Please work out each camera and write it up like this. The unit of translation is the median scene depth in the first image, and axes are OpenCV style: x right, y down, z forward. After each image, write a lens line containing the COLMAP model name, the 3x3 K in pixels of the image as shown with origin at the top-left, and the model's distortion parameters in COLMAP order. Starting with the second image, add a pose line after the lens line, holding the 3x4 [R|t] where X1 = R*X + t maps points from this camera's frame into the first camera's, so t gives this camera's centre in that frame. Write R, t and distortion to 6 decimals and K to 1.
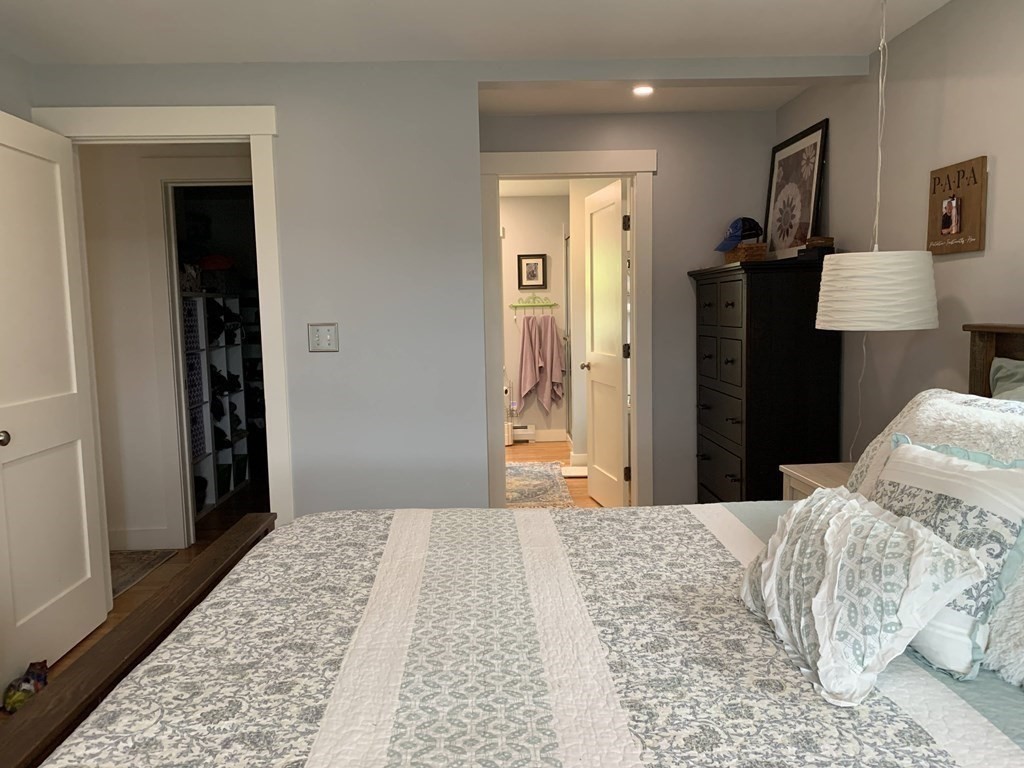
lens RADIAL K [[784.4, 0, 512.8], [0, 784.4, 384.7], [0, 0, 1]] dist [0.015817, -0.010306]
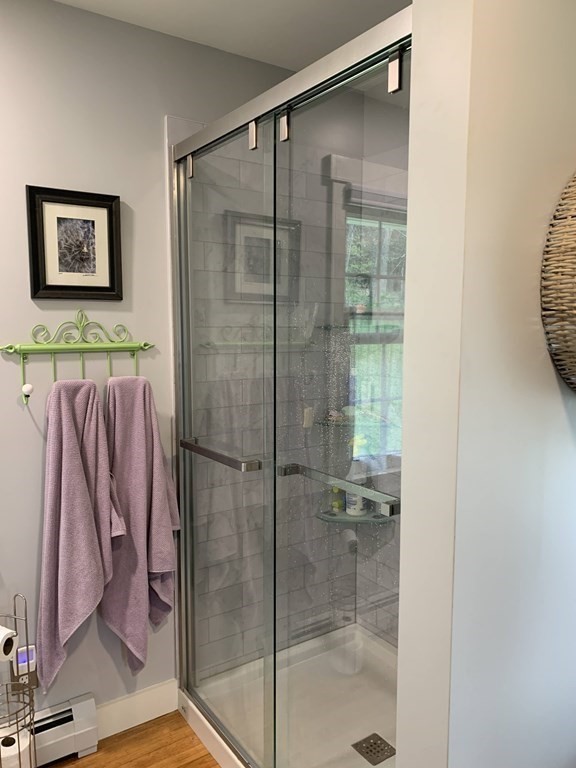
lens RADIAL K [[588.3, 0, 286.1], [0, 588.3, 385.2], [0, 0, 1]] dist [0.015817, -0.010306]
pose [[0.848526, -0.033016, 0.528123, -0.032549], [0.036860, 0.999315, 0.003250, -0.083831], [-0.527869, 0.016709, 0.849162, 0.746787]]
